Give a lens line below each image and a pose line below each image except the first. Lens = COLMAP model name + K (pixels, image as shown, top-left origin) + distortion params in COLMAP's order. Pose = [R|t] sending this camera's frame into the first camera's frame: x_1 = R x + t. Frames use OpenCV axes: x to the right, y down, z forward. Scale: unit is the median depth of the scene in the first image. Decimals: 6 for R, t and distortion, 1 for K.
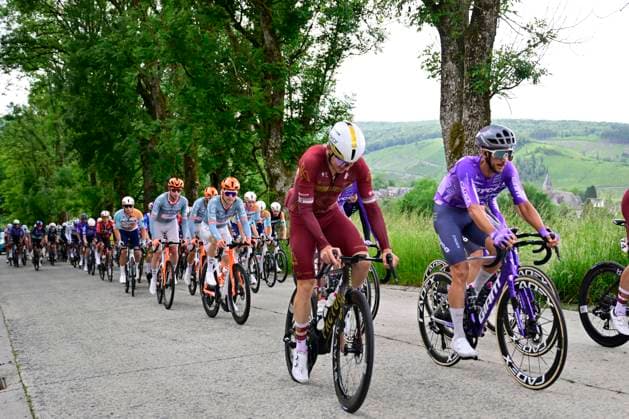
lens RADIAL K [[2990.1, 0, 314.5], [0, 2990.1, 209.5], [0, 0, 1]] dist [-0.094812, 5.073455]
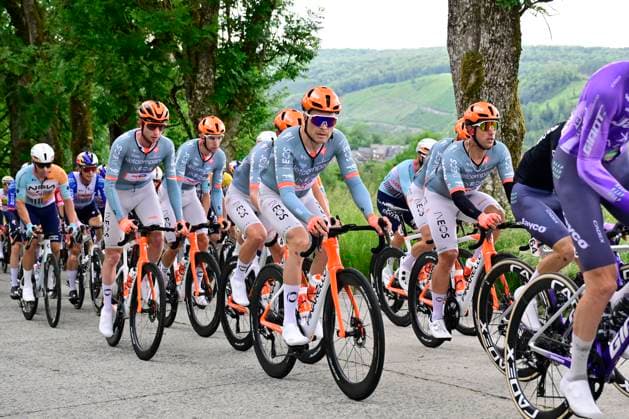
lens RADIAL K [[2990.1, 0, 314.5], [0, 2990.1, 209.5], [0, 0, 1]] dist [-0.094812, 5.073455]
pose [[0.997514, -0.000518, 0.070474, -0.036364], [0.000123, 0.999984, 0.005604, 0.003375], [-0.070475, -0.005581, 0.997498, 0.321422]]
